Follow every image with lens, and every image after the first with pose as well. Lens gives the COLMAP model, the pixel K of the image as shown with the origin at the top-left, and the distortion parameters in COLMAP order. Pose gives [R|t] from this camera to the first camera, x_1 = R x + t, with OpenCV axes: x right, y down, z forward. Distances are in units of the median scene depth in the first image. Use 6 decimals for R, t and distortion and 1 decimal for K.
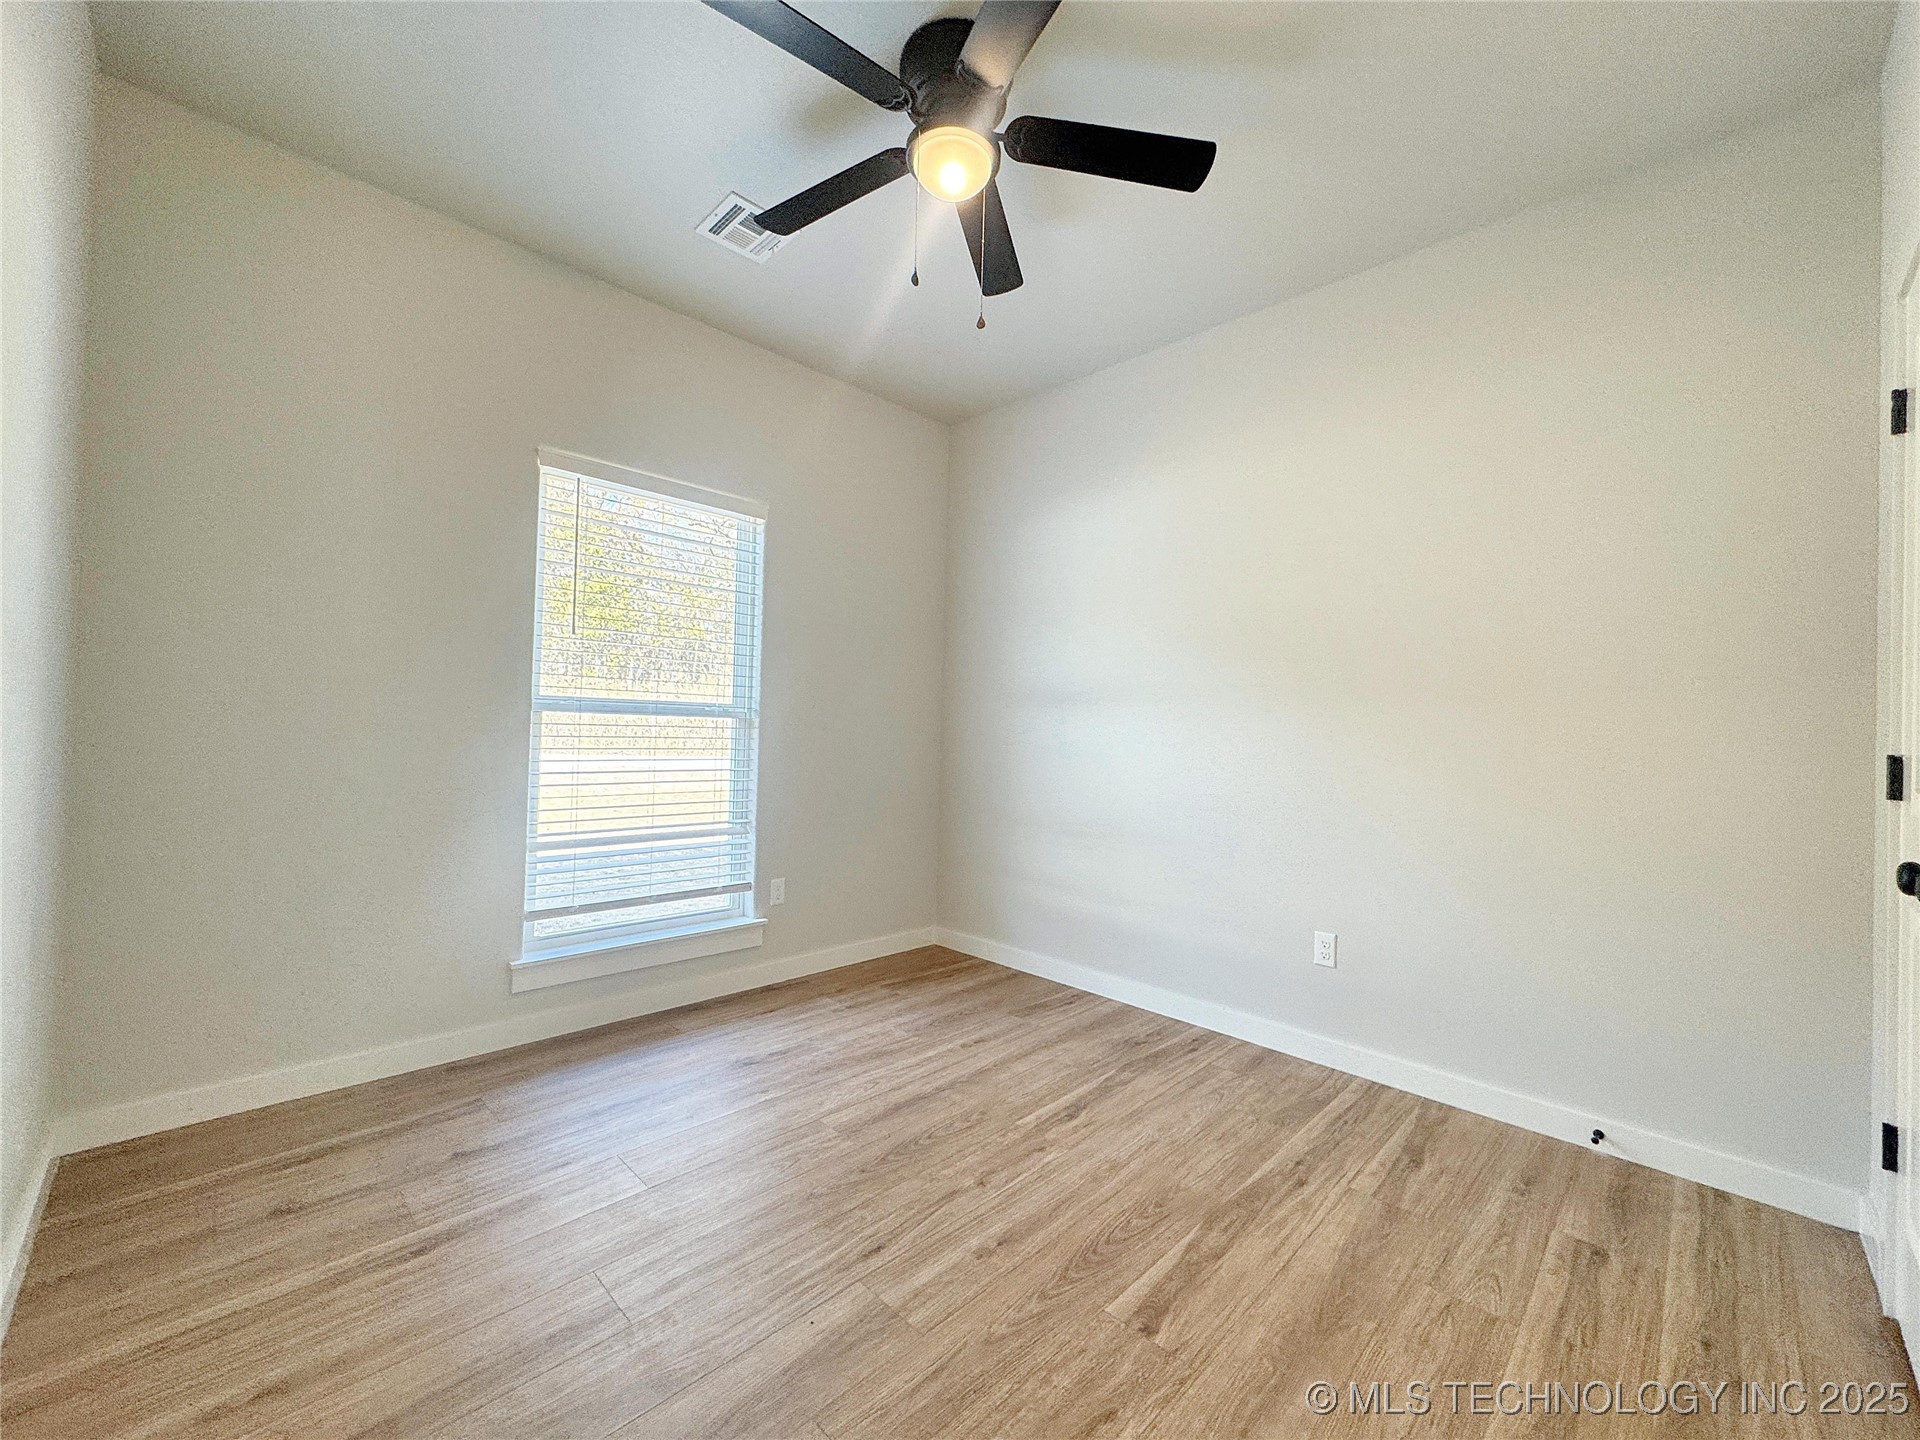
lens RADIAL K [[764.6, 0, 960.8], [0, 764.6, 720.2], [0, 0, 1]] dist [-0.002446, 0.000484]
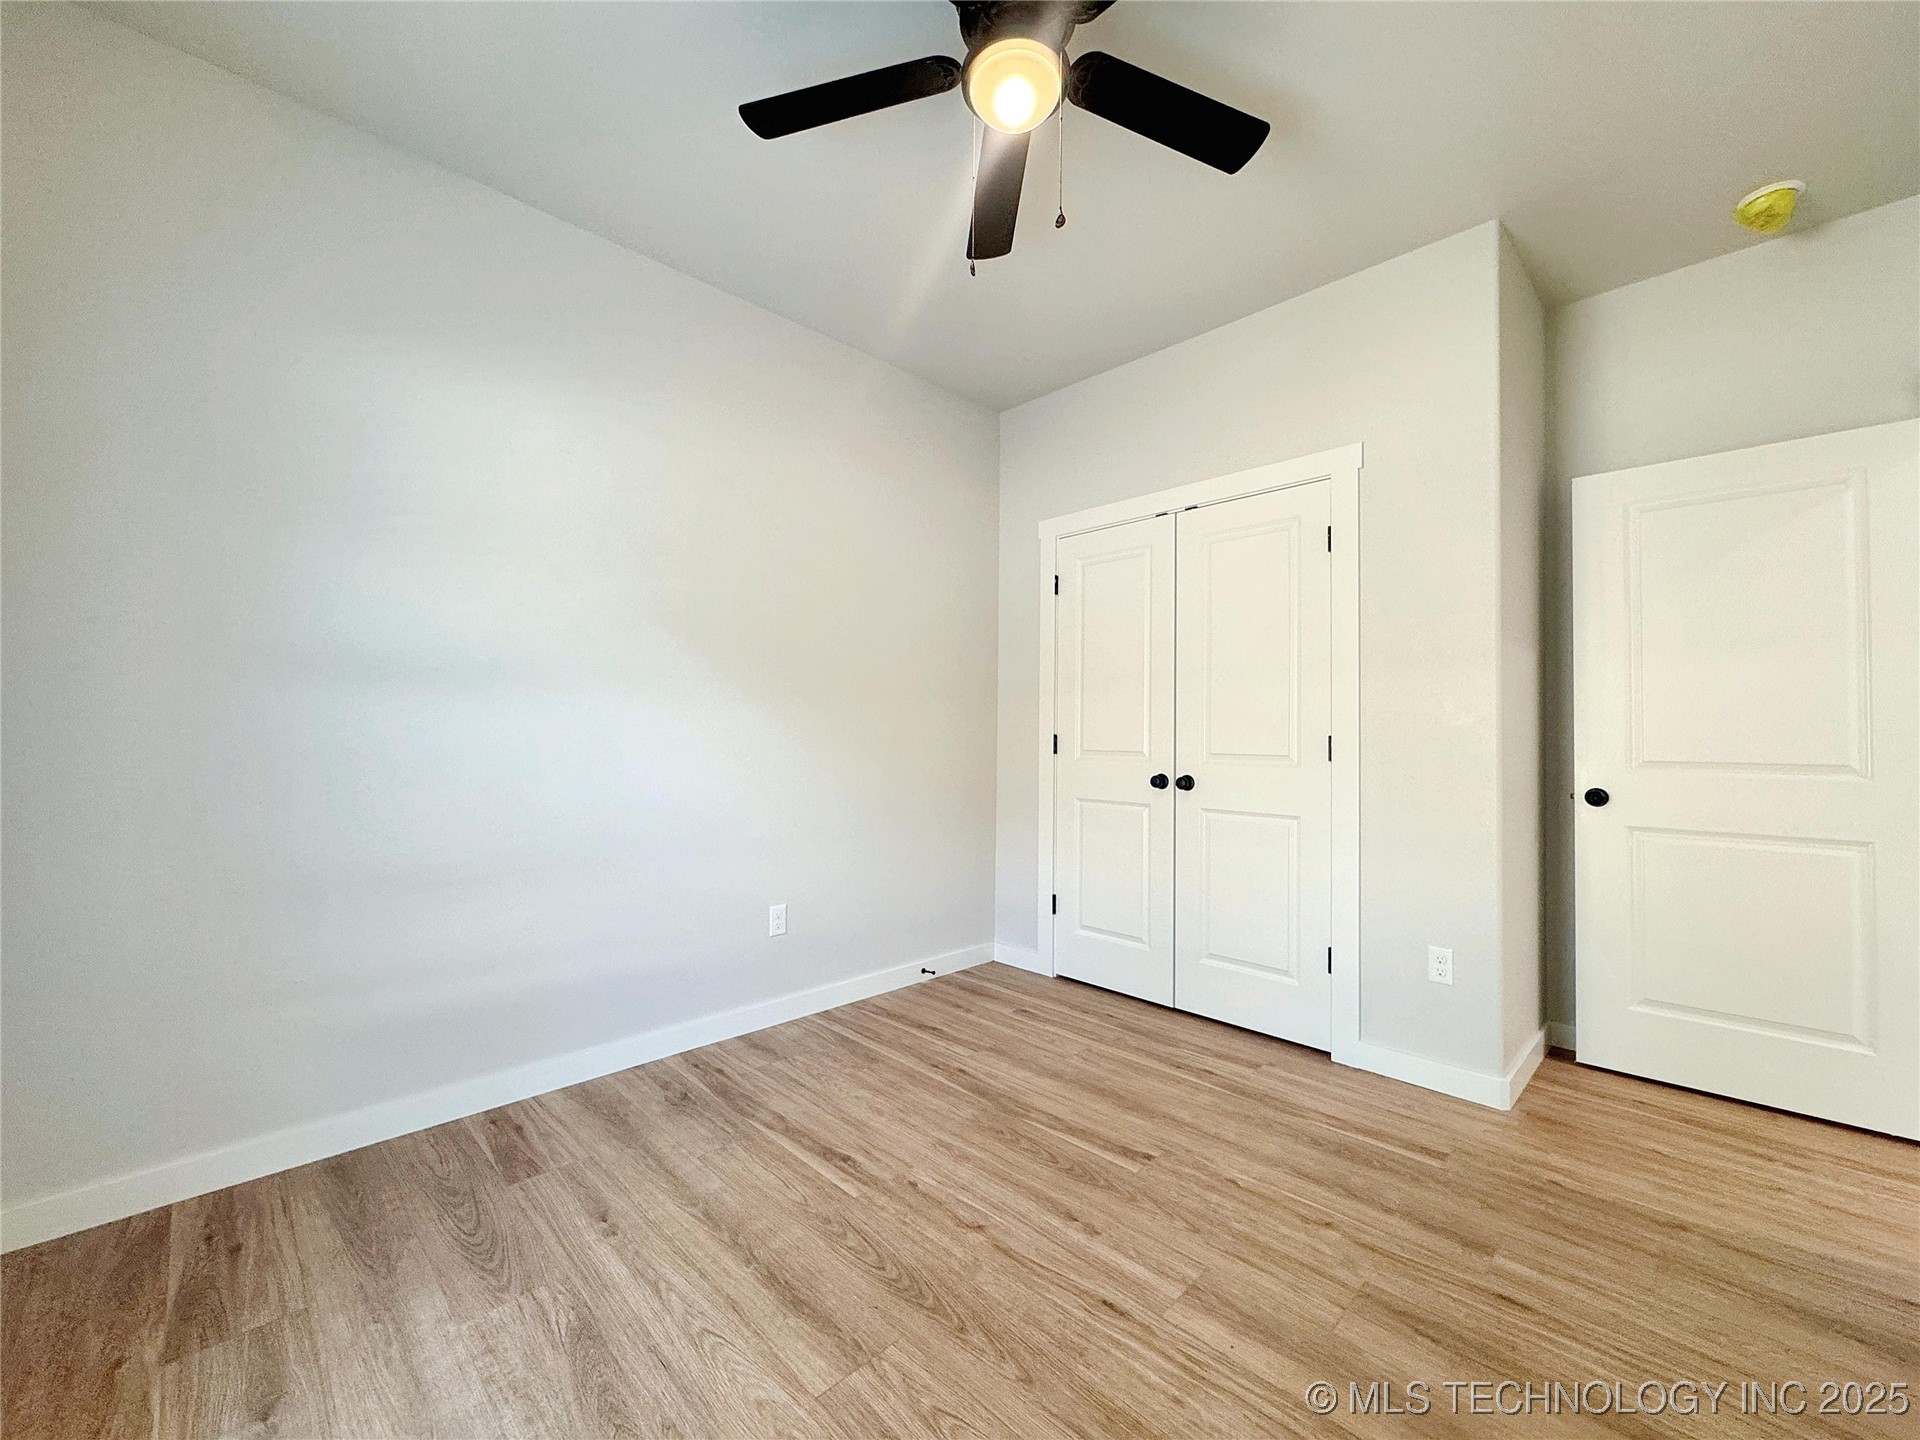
lens RADIAL K [[764.6, 0, 960.8], [0, 764.6, 720.2], [0, 0, 1]] dist [-0.002446, 0.000484]
pose [[0.004314, -0.005767, 0.999974, -0.749805], [-0.024452, 0.999684, 0.005871, -0.003867], [-0.999692, -0.024477, 0.004172, 0.878468]]
